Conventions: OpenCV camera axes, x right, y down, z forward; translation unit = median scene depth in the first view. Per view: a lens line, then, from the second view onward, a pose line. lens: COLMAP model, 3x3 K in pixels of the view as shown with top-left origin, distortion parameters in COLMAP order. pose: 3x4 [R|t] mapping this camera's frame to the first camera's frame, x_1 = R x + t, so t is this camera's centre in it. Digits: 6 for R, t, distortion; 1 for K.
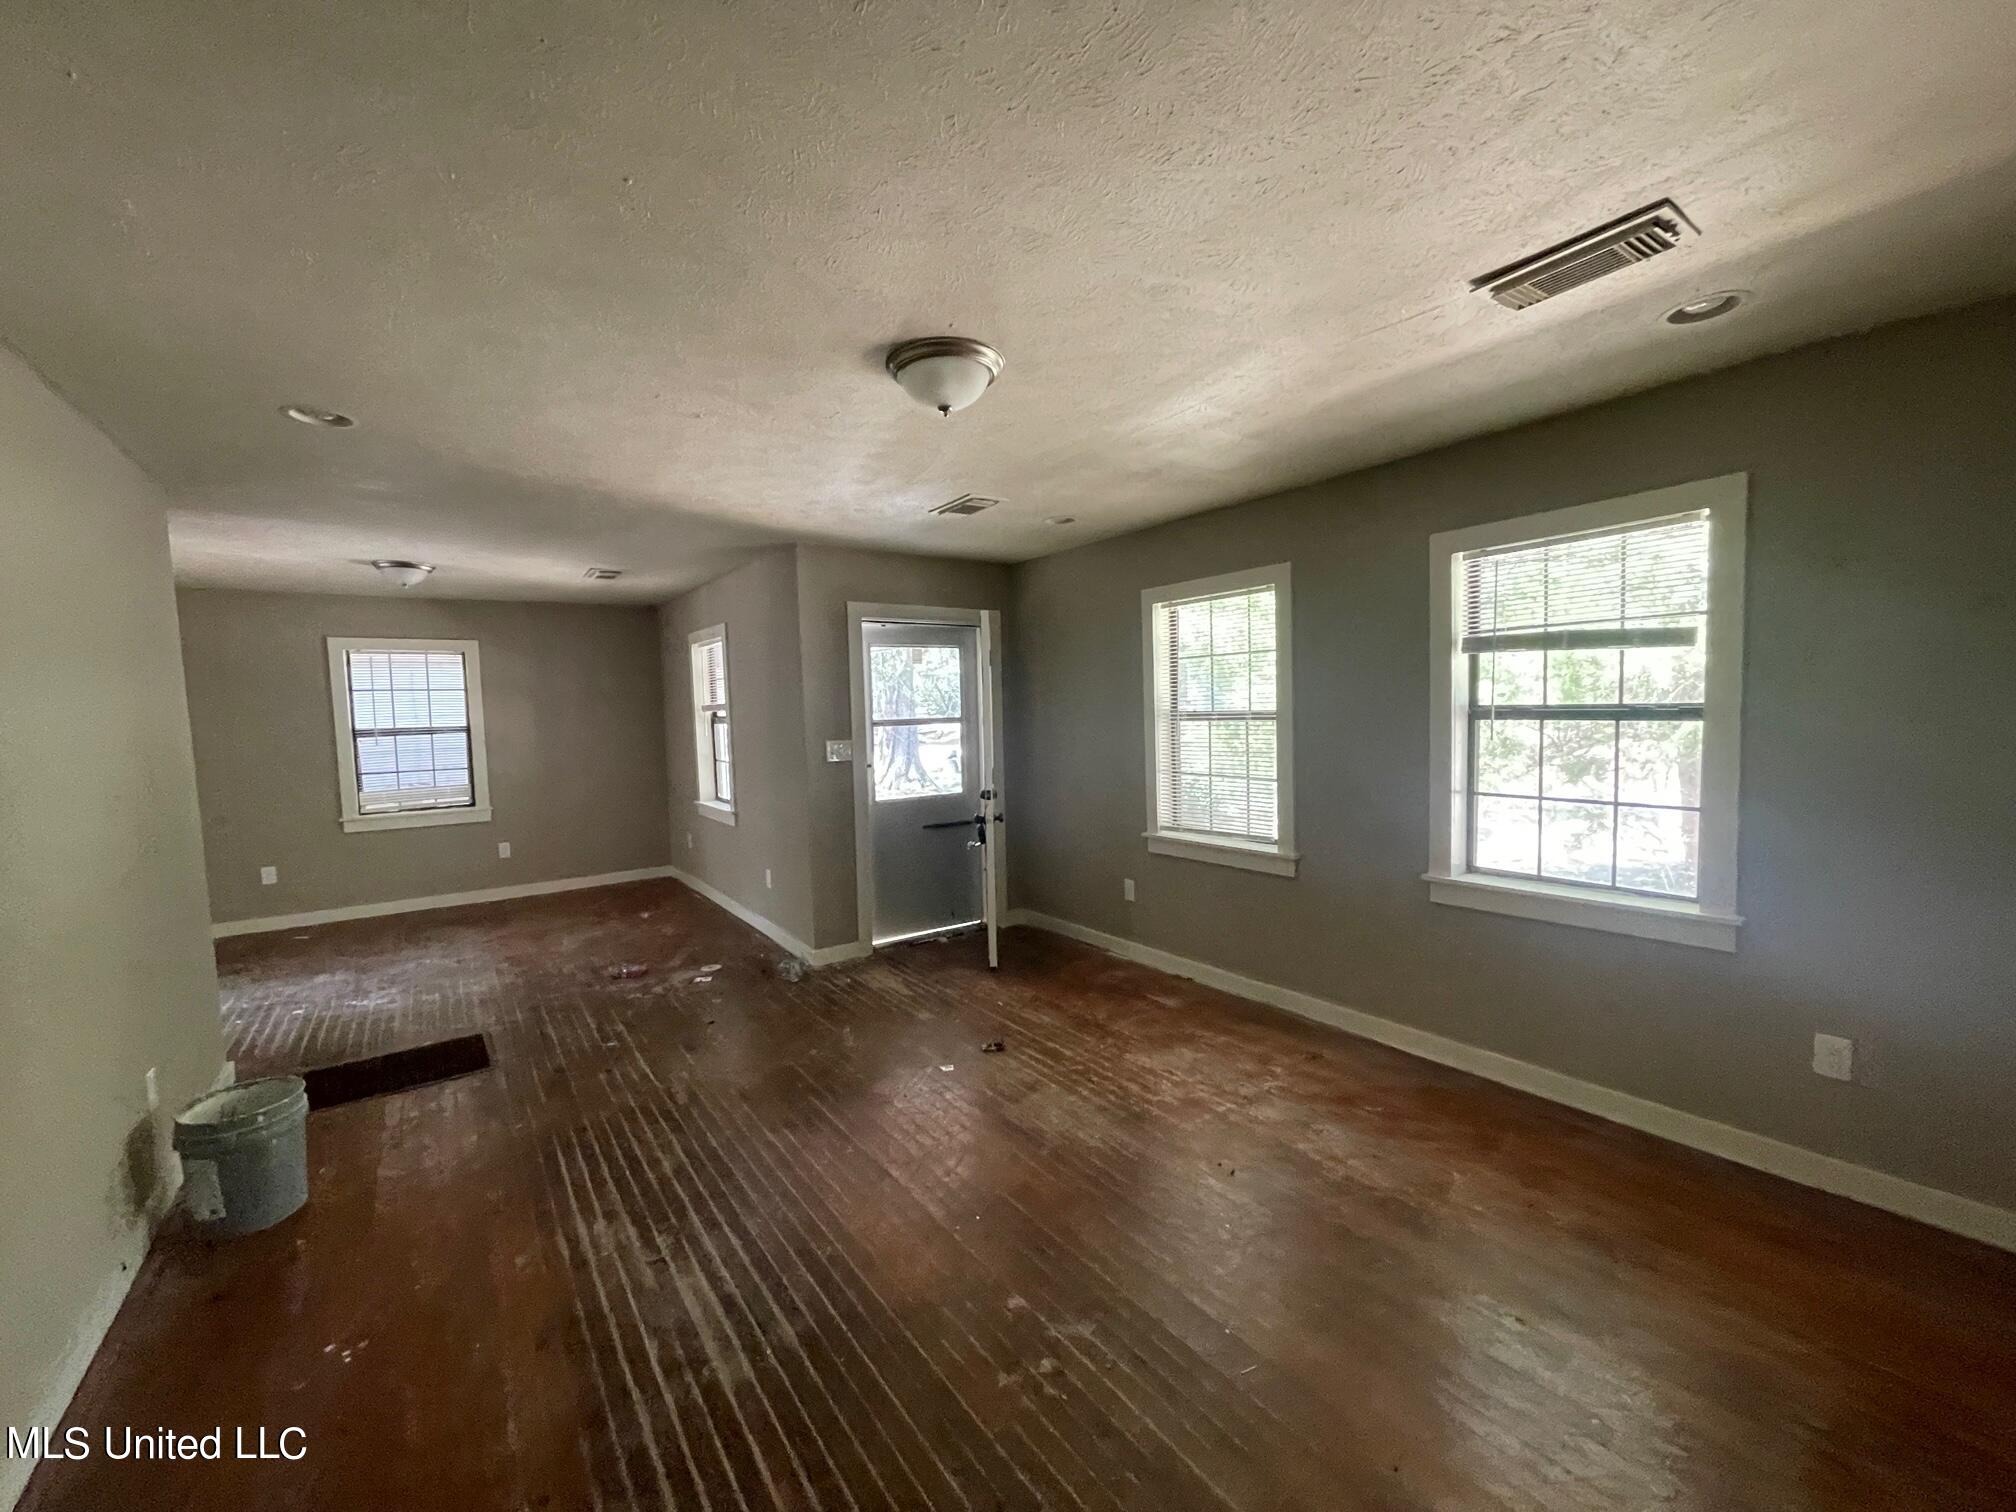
lens RADIAL K [[815.1, 0, 999.3], [0, 815.1, 759.5], [0, 0, 1]] dist [-0.000093, -0.000010]
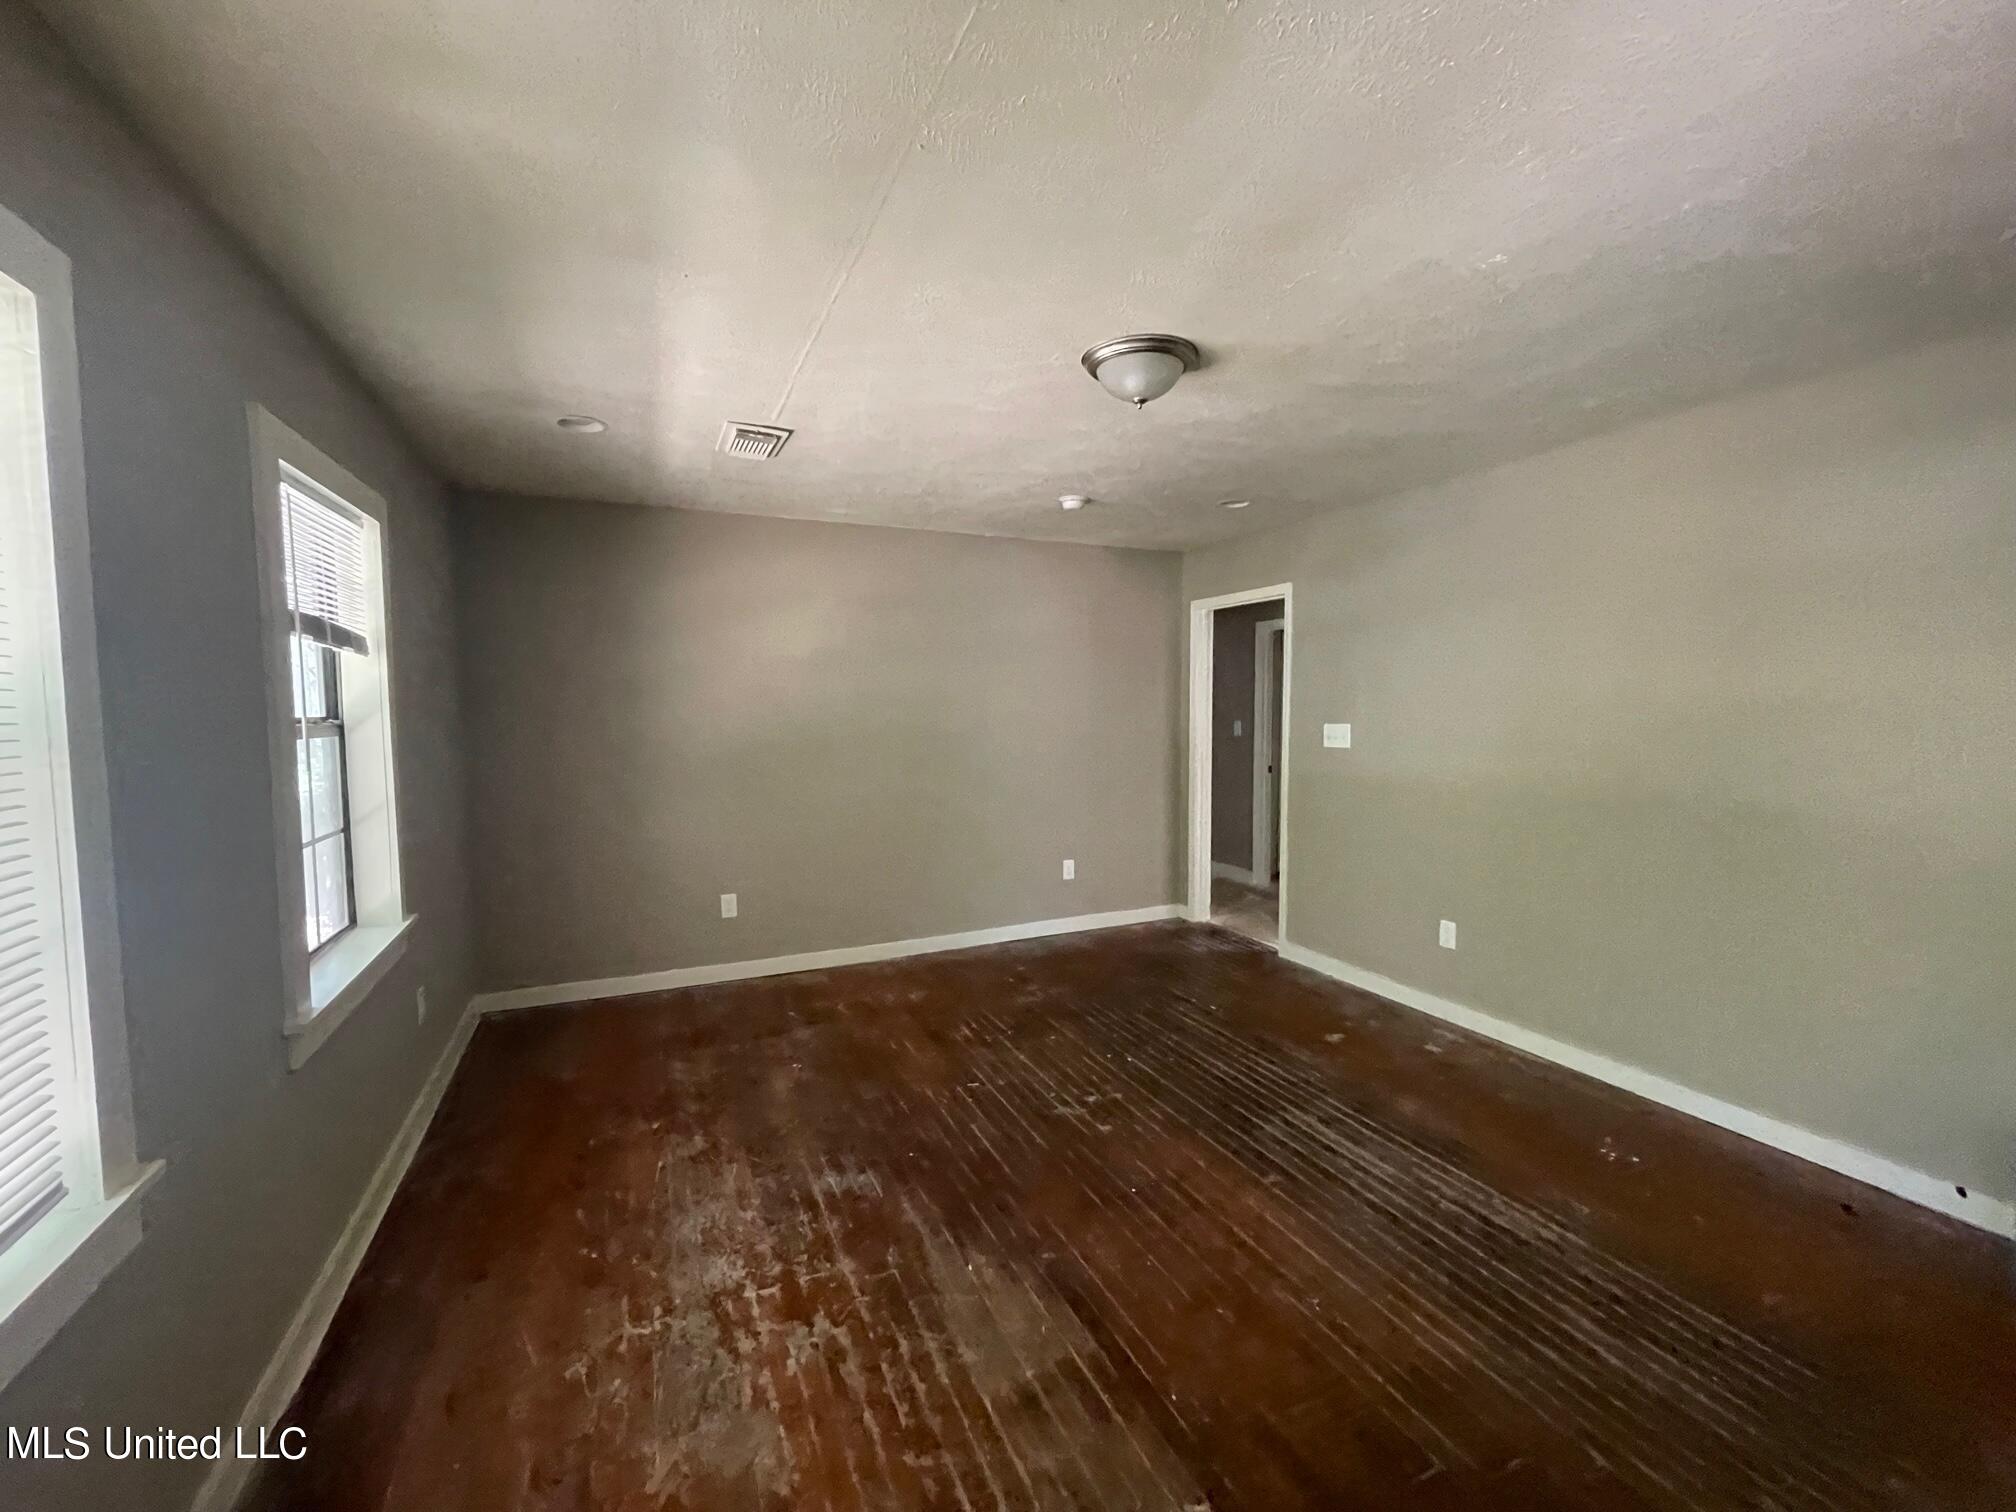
lens RADIAL K [[815.1, 0, 999.3], [0, 815.1, 759.5], [0, 0, 1]] dist [-0.000093, -0.000010]
pose [[-0.980607, 0.027594, 0.194035, -0.061428], [0.053644, 0.990021, 0.130310, -0.092393], [-0.188502, 0.138192, -0.972301, 1.589567]]
